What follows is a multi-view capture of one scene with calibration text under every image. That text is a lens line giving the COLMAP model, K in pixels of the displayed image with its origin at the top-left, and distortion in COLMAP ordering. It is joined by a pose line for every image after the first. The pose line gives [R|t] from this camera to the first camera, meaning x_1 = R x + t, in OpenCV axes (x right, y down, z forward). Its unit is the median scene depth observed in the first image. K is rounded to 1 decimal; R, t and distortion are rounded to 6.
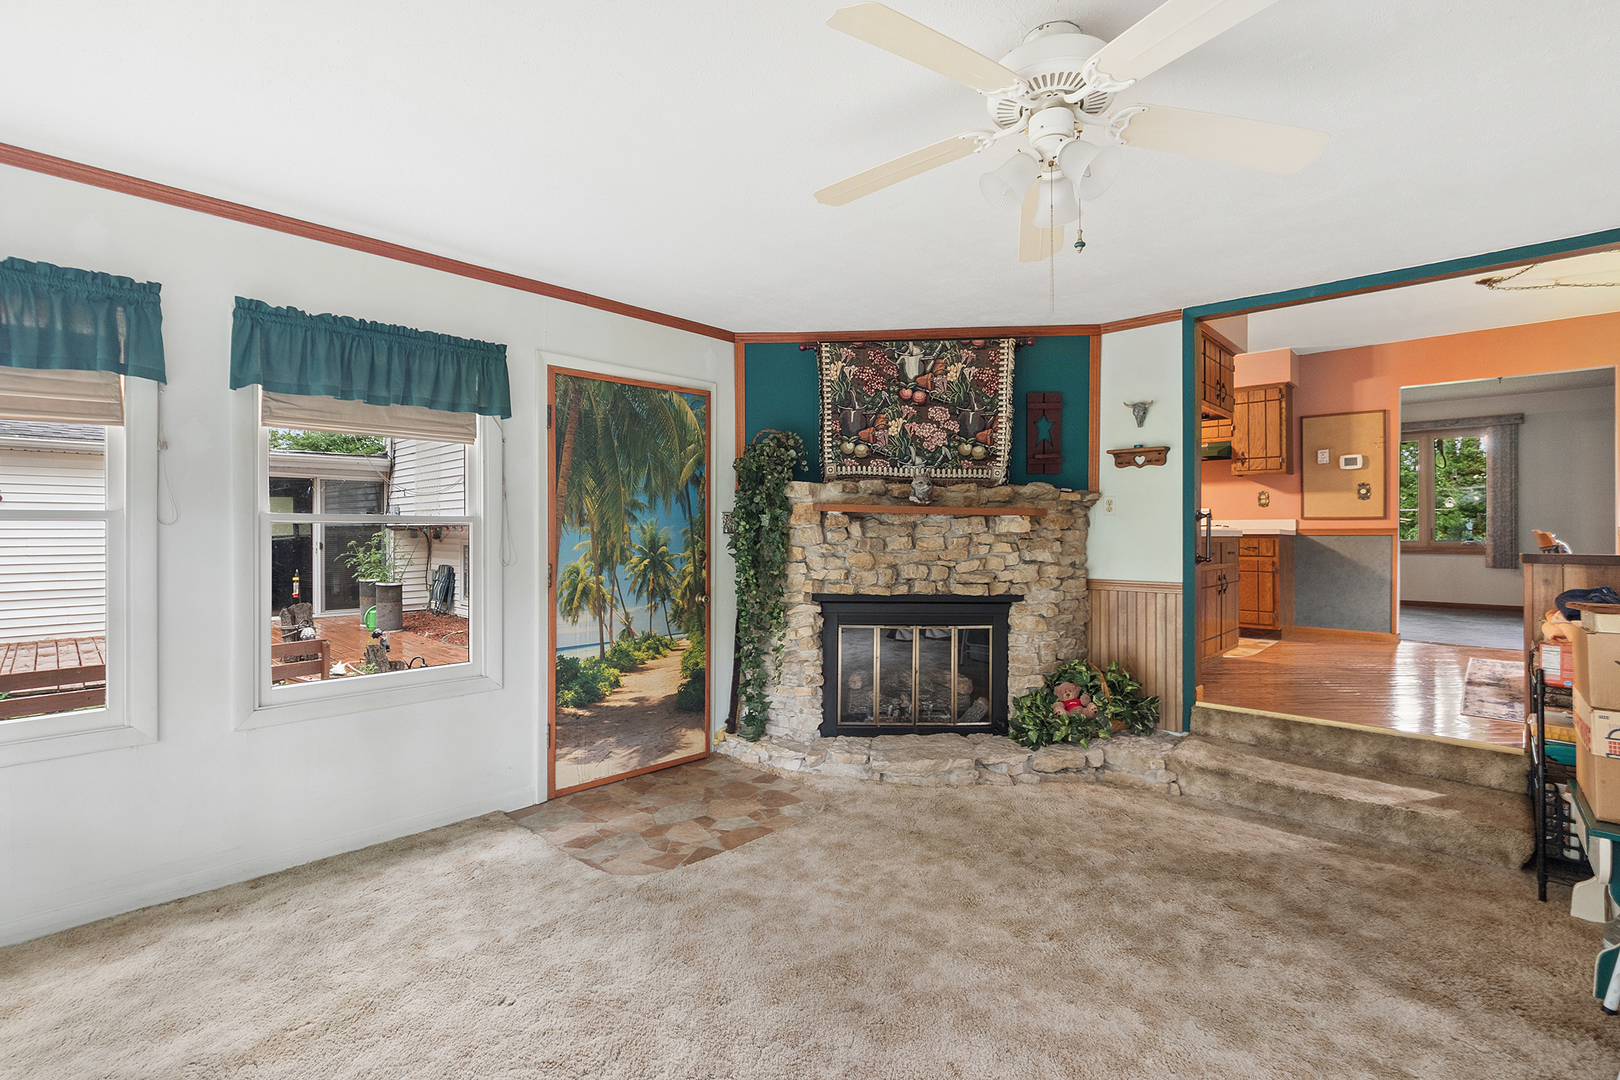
lens RADIAL K [[725.4, 0, 810.0], [0, 725.4, 540.0], [0, 0, 1]] dist [-0.001449, -0.000423]
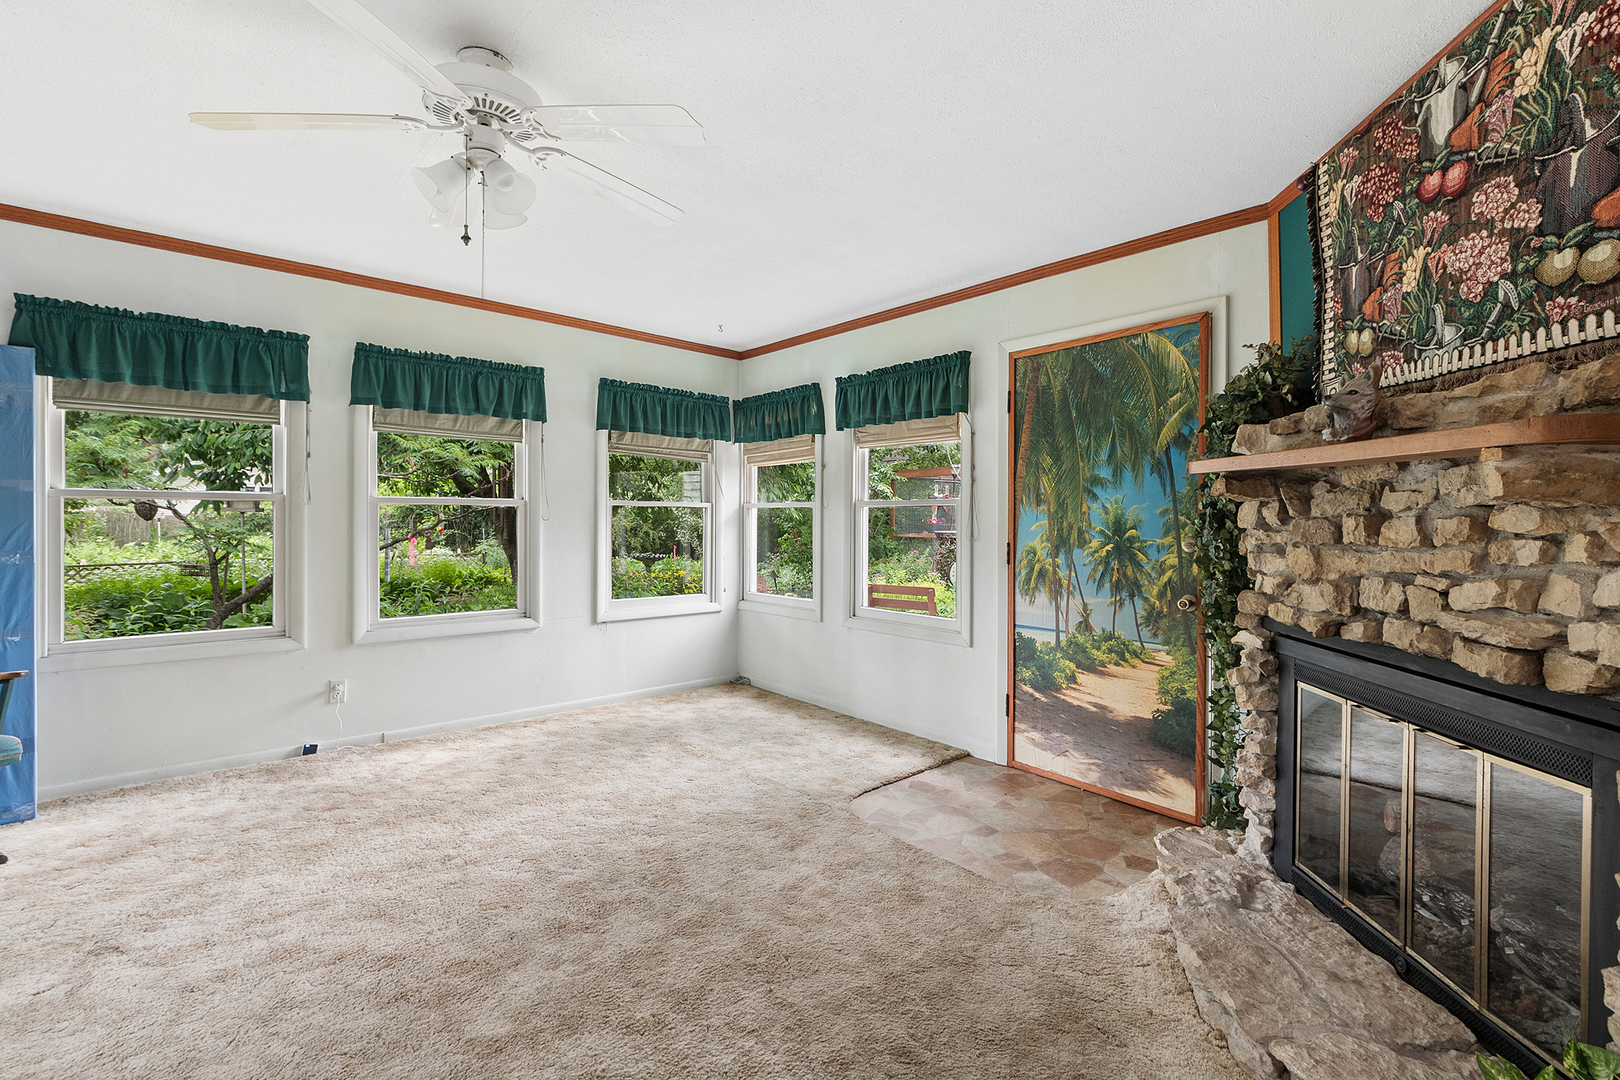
lens RADIAL K [[725.4, 0, 810.0], [0, 725.4, 540.0], [0, 0, 1]] dist [-0.001449, -0.000423]
pose [[-0.085883, 0.027115, -0.995936, 0.652593], [-0.020533, 0.999369, 0.028979, 0.004497], [0.996094, 0.022938, -0.085272, 0.735335]]
